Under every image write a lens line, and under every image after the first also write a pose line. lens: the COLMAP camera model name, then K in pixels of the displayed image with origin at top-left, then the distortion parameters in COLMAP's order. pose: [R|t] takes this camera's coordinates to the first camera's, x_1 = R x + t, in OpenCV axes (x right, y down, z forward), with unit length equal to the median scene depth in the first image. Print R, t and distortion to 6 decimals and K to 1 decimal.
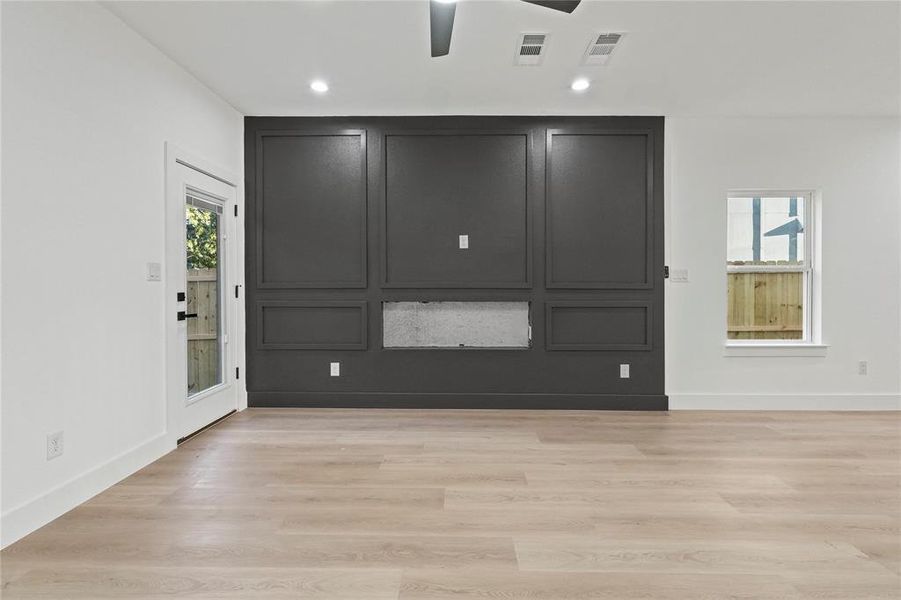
lens RADIAL K [[411.7, 0, 451.7], [0, 411.7, 290.0], [0, 0, 1]] dist [-0.007861, -0.000080]
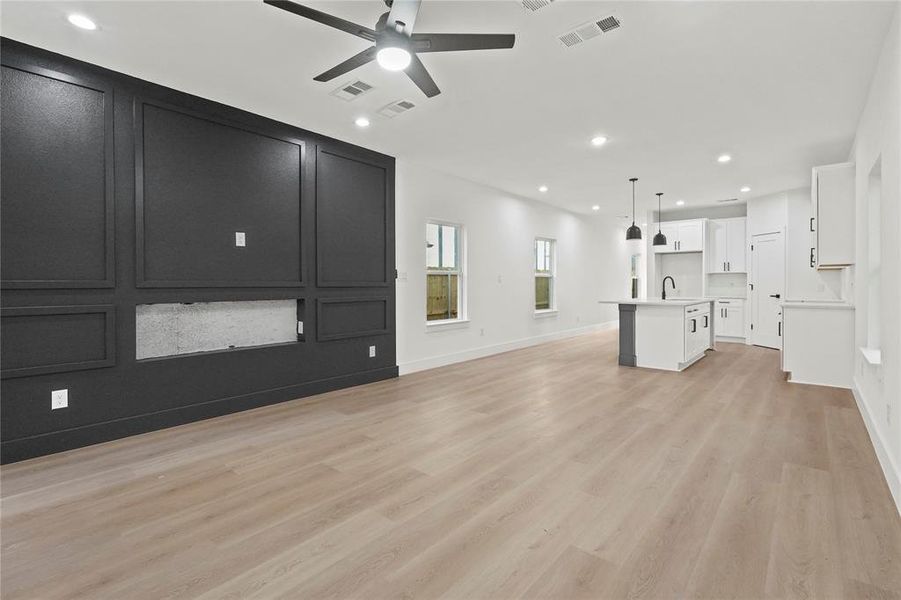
lens RADIAL K [[411.7, 0, 451.7], [0, 411.7, 290.0], [0, 0, 1]] dist [-0.007861, -0.000080]
pose [[0.641334, -0.013216, 0.767148, -0.394133], [0.011591, 0.999904, 0.007536, 0.001047], [-0.767174, 0.004059, 0.641426, -0.002499]]
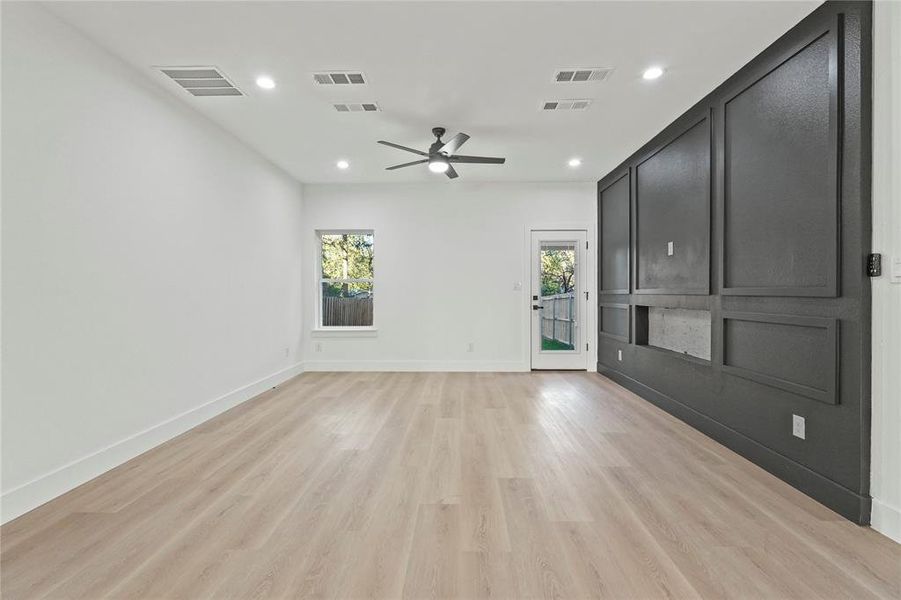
lens RADIAL K [[411.7, 0, 451.7], [0, 411.7, 290.0], [0, 0, 1]] dist [-0.007861, -0.000080]
pose [[-0.002561, -0.007382, -0.999969, 1.054184], [-0.010650, 0.999916, -0.007354, -0.001927], [0.999940, 0.010630, -0.002639, 0.468850]]
